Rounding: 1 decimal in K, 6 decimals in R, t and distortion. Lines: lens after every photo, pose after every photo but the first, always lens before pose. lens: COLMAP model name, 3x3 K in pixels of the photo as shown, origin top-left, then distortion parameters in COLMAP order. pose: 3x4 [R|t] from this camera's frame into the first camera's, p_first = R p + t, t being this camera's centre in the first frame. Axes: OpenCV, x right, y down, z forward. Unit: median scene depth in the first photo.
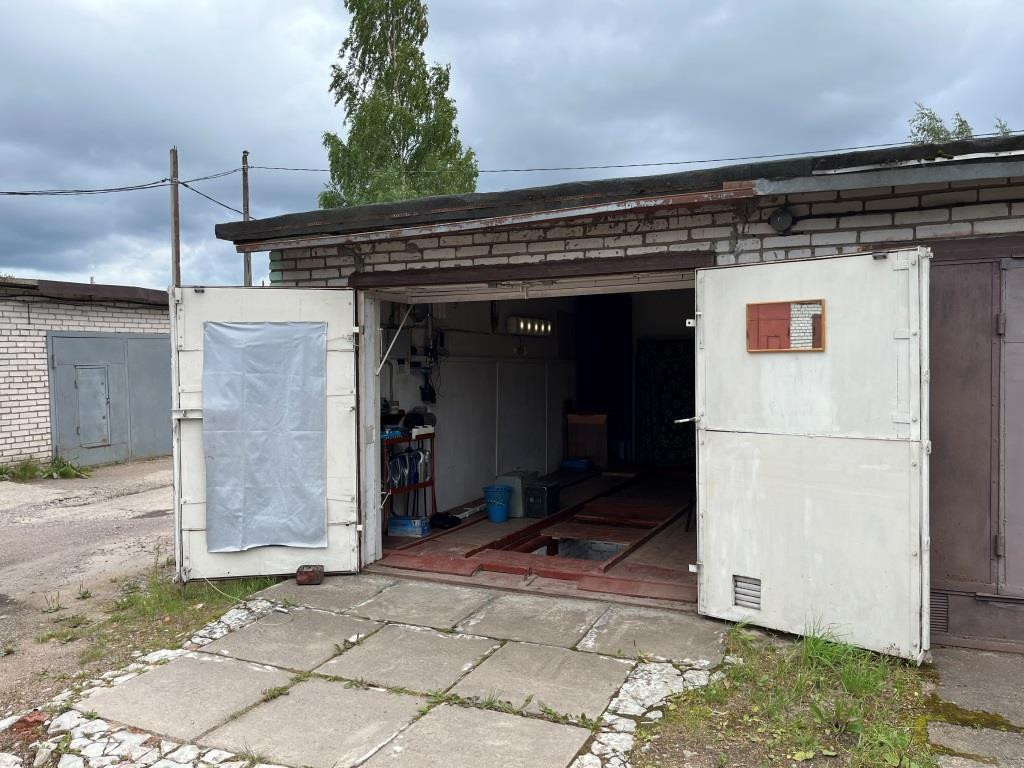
lens RADIAL K [[743.8, 0, 512.0], [0, 743.8, 384.0], [0, 0, 1]] dist [0.024607, -0.006372]
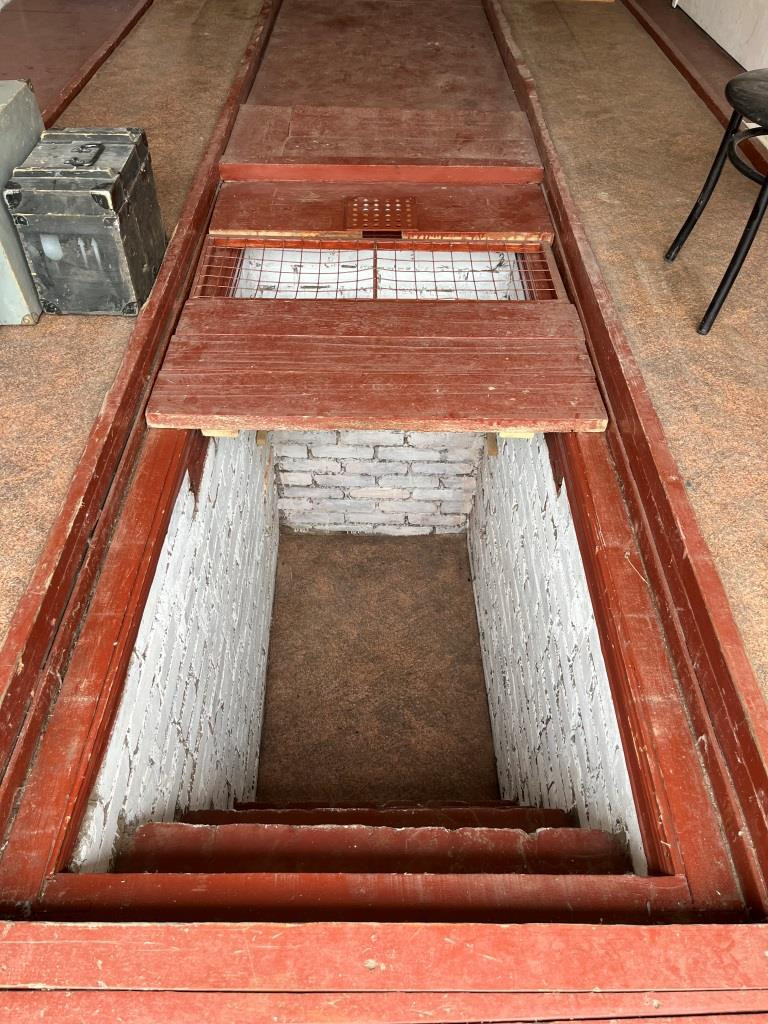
lens RADIAL K [[743.8, 0, 384.0], [0, 743.8, 512.0], [0, 0, 1]] dist [0.024607, -0.006372]
pose [[0.903030, -0.295621, 0.311681, 0.020532], [-0.017499, 0.699636, 0.714285, 0.042870], [-0.429221, -0.650475, 0.626619, 0.687778]]
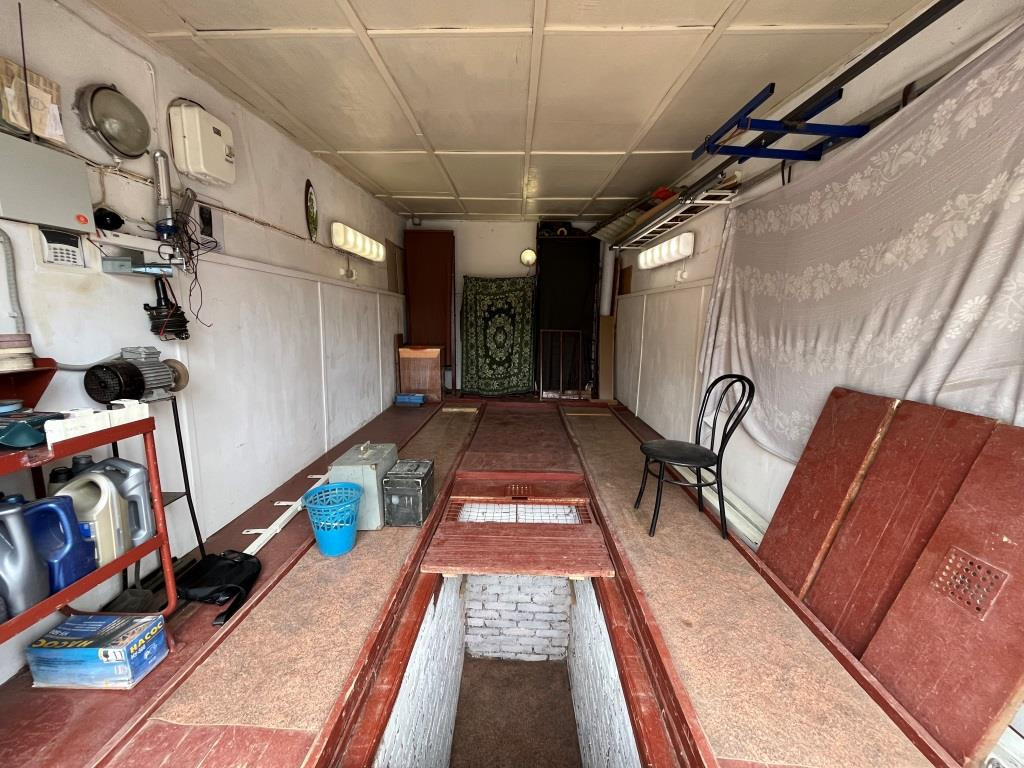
lens RADIAL K [[413.7, 0, 512.0], [0, 413.7, 384.0], [0, 0, 1]] dist [-0.000570, 0.000005]
pose [[0.914488, -0.045514, 0.402045, -0.015936], [-0.011392, 0.990363, 0.138027, 0.013890], [-0.404453, -0.130804, 0.905157, 0.605494]]
